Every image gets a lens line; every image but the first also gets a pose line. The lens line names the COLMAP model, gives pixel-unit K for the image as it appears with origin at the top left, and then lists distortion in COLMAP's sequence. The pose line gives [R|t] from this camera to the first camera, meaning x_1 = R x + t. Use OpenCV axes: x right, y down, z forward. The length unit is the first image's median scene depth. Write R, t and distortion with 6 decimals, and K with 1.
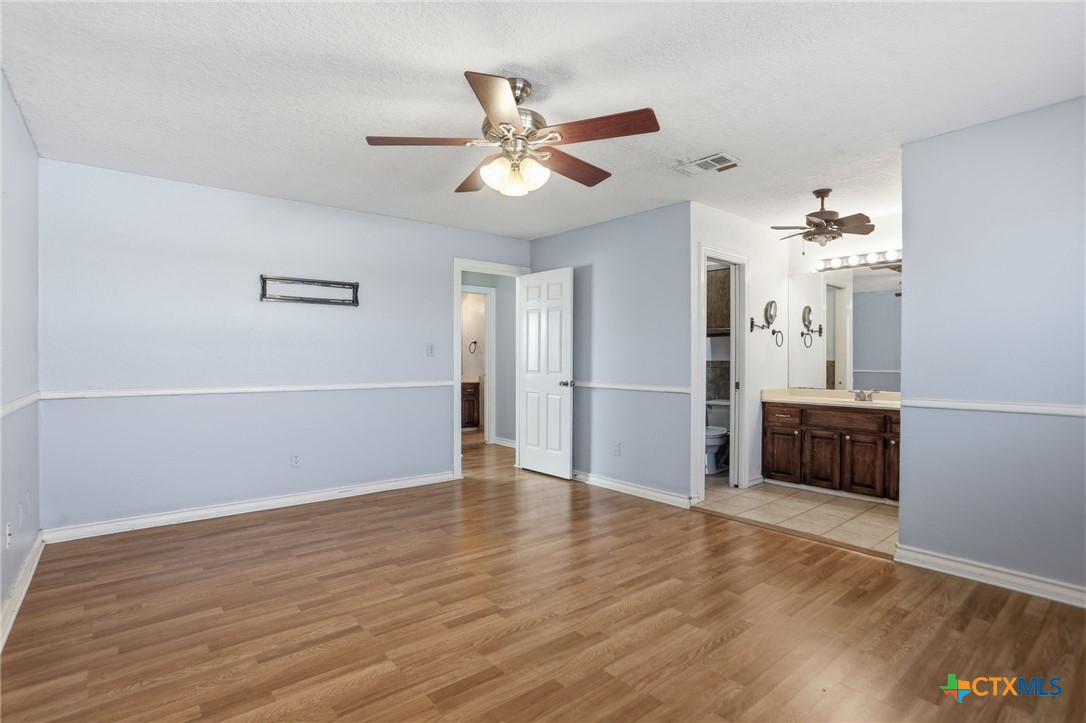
lens RADIAL K [[528.1, 0, 552.1], [0, 528.1, 365.1], [0, 0, 1]] dist [-0.028730, -0.000033]
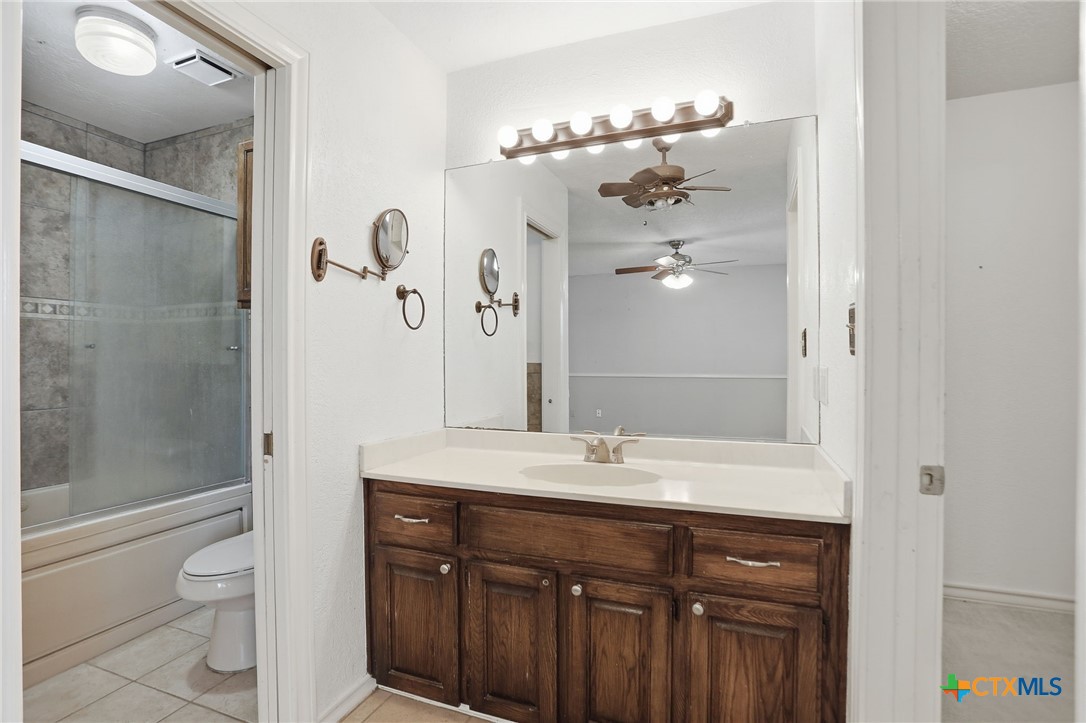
lens RADIAL K [[528.1, 0, 542.4], [0, 528.1, 360.0], [0, 0, 1]] dist [-0.028730, -0.000033]
pose [[0.880241, -0.006647, 0.474480, 0.348845], [0.010702, 0.999926, -0.005846, -0.009127], [-0.474406, 0.010224, 0.880247, 0.642353]]
